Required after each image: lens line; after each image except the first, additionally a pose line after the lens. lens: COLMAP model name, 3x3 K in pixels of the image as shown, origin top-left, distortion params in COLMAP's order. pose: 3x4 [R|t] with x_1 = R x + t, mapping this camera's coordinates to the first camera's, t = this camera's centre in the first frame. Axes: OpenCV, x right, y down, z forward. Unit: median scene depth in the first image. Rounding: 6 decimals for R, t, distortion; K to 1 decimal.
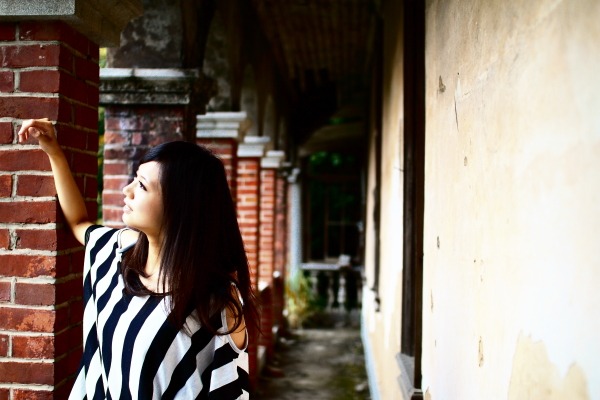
lens RADIAL K [[859.6, 0, 300.0], [0, 859.6, 200.0], [0, 0, 1]] dist [-0.105714, -0.017892]
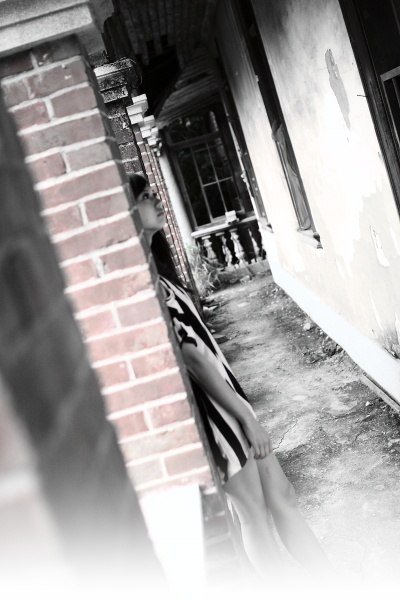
lens RADIAL K [[855.9, 0, 200.0], [0, 855.9, 300.0], [0, 0, 1]] dist [-0.145407, 0.095011]
pose [[0.951392, -0.306812, 0.026837, -0.265212], [0.299063, 0.941142, 0.157521, -0.037547], [-0.073587, -0.141838, 0.987151, 0.014177]]
